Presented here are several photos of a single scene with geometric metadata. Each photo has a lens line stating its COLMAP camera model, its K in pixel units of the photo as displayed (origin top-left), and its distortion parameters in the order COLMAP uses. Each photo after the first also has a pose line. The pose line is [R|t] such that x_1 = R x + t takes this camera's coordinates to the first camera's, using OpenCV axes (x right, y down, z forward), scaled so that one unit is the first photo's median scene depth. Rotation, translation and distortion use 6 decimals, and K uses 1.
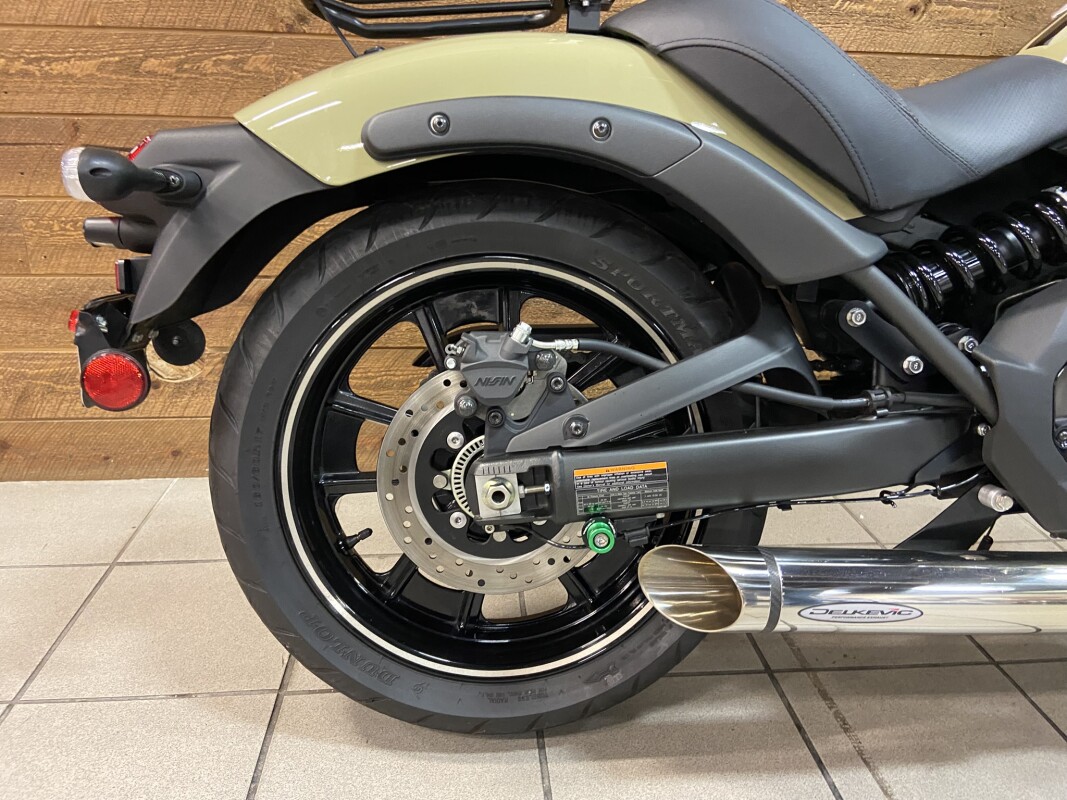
lens RADIAL K [[811.6, 0, 534.4], [0, 811.6, 393.1], [0, 0, 1]] dist [0.088734, -0.108669]
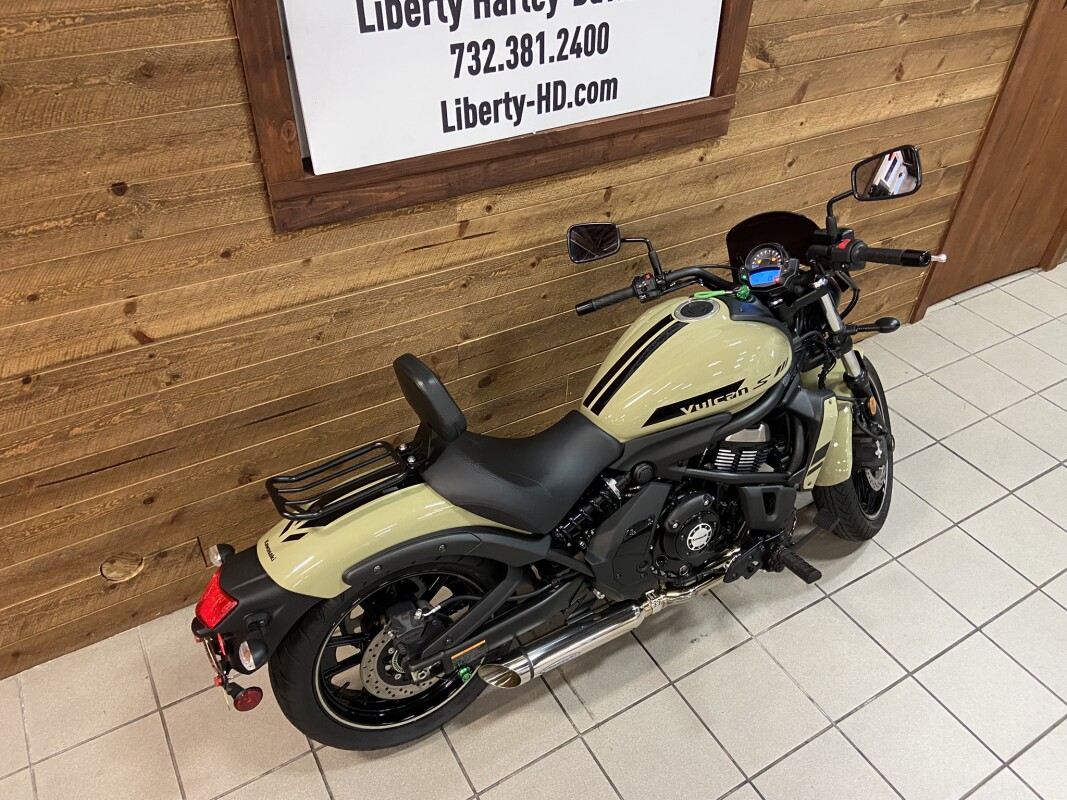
lens RADIAL K [[804.1, 0, 538.3], [0, 804.1, 403.8], [0, 0, 1]] dist [0.109370, -0.143307]
pose [[0.901633, -0.266343, 0.340764, -0.314257], [0.135212, 0.921980, 0.362864, -1.334007], [-0.410824, -0.281095, 0.867300, -0.939230]]
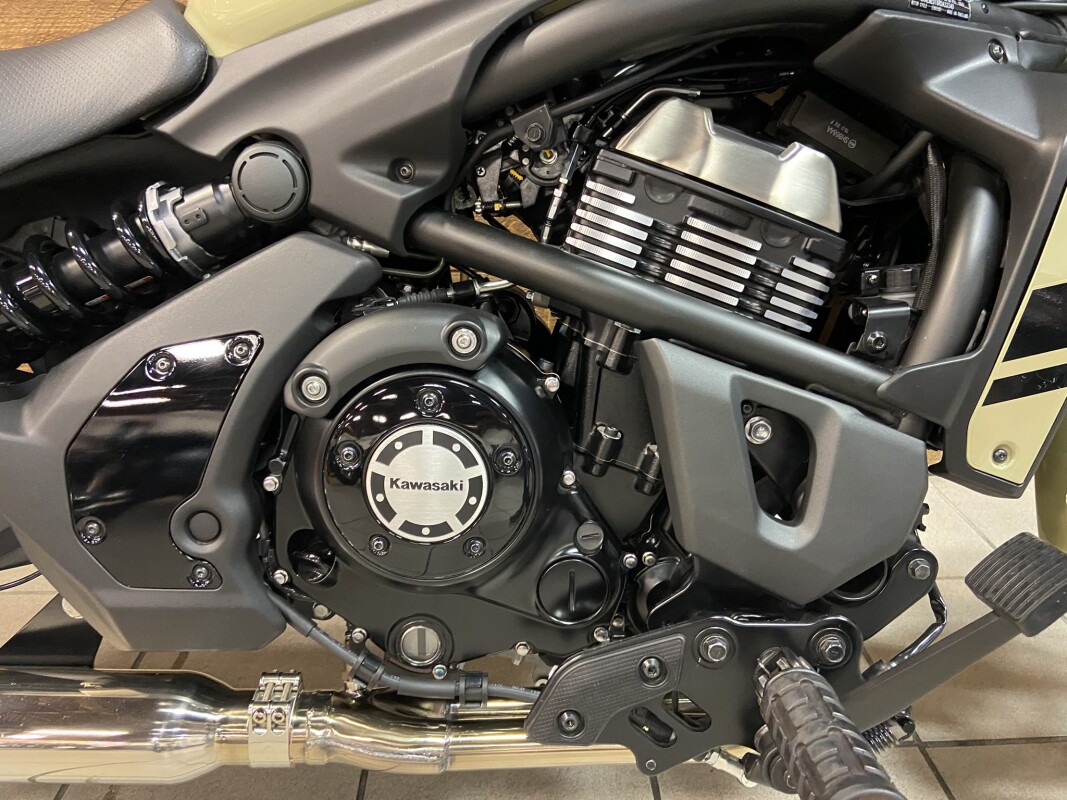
lens RADIAL K [[804.1, 0, 538.3], [0, 804.1, 403.8], [0, 0, 1]] dist [0.109370, -0.143307]
pose [[0.998870, 0.007716, -0.046896, 0.978932], [-0.004871, 0.998157, 0.060492, -0.096868], [0.047276, -0.060195, 0.997066, 0.268180]]
